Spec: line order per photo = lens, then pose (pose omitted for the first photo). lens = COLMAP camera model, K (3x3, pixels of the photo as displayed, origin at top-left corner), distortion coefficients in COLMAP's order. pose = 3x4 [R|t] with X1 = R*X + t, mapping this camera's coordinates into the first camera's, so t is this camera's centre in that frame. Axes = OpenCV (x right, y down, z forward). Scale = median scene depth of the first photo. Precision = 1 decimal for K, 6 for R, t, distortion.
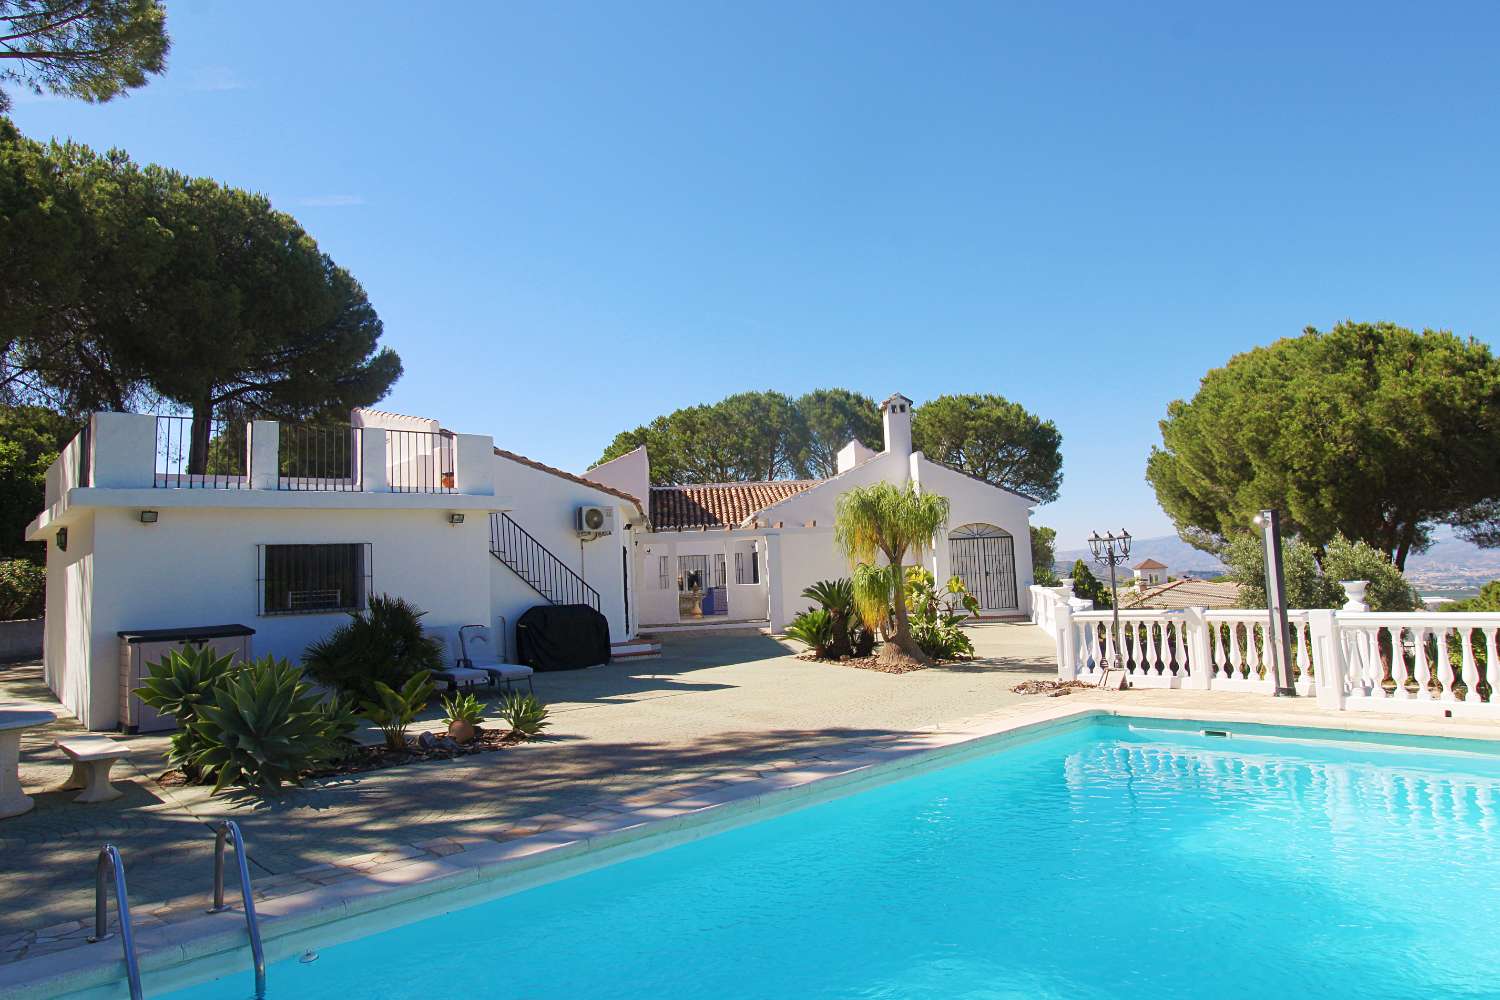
lens RADIAL K [[970.9, 0, 746.6], [0, 970.9, 496.2], [0, 0, 1]] dist [0.015675, -0.016677]
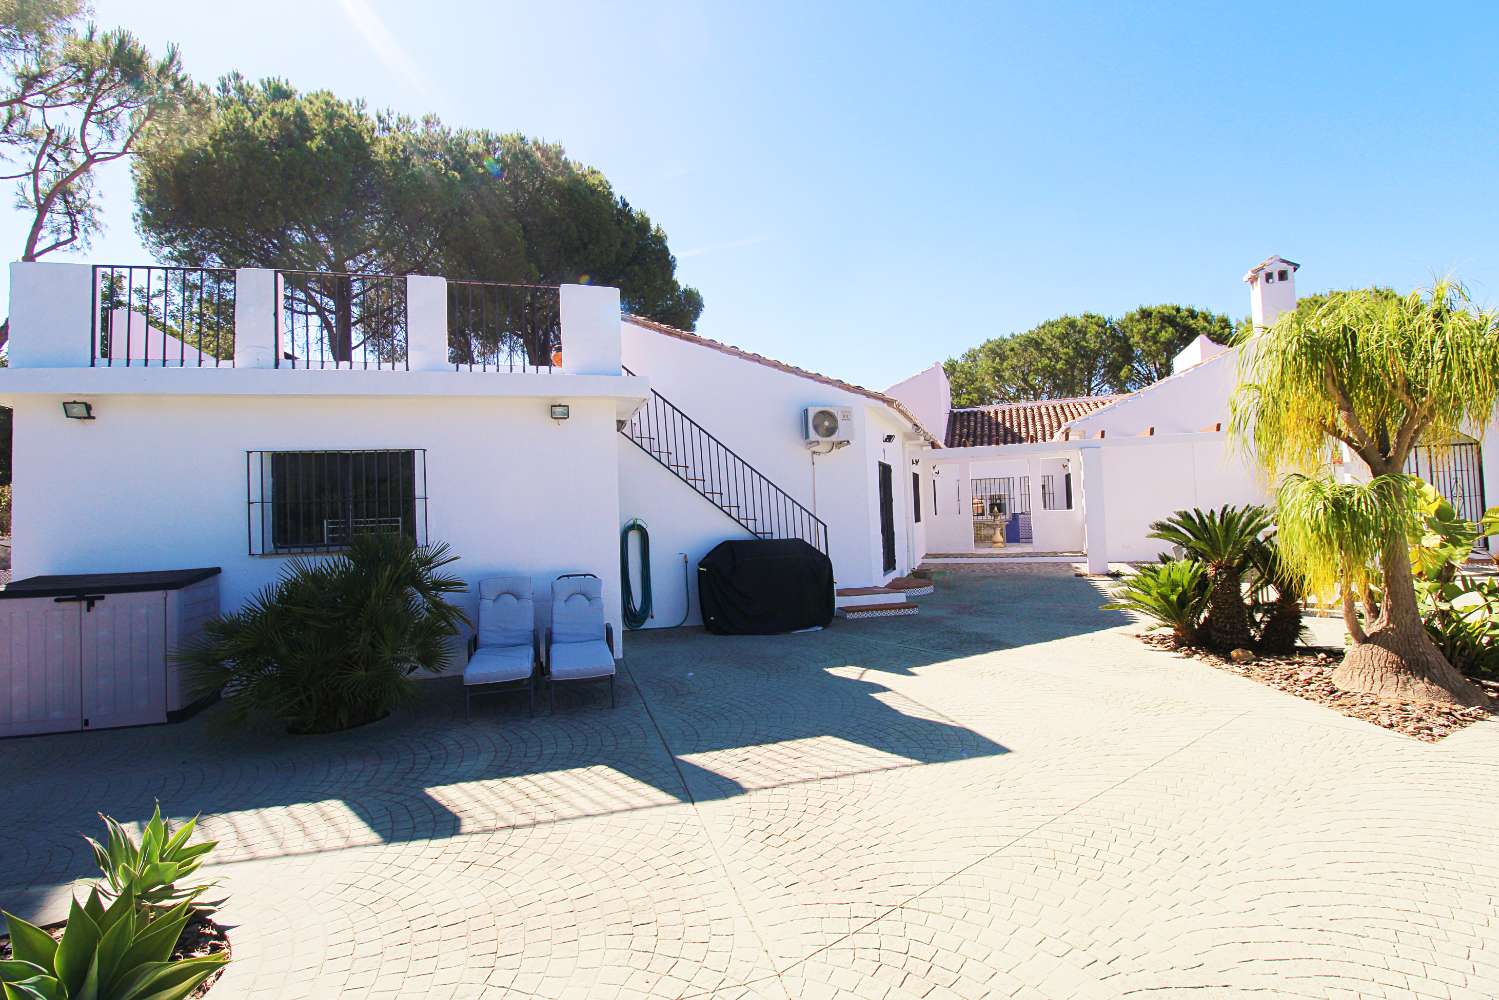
lens RADIAL K [[690.2, 0, 753.8], [0, 690.2, 483.5], [0, 0, 1]] dist [0.003042, -0.015266]
pose [[0.910155, -0.006070, -0.414224, 0.009559], [0.030092, 0.998220, 0.051490, 0.029251], [0.413174, -0.059328, 0.908717, 0.355550]]
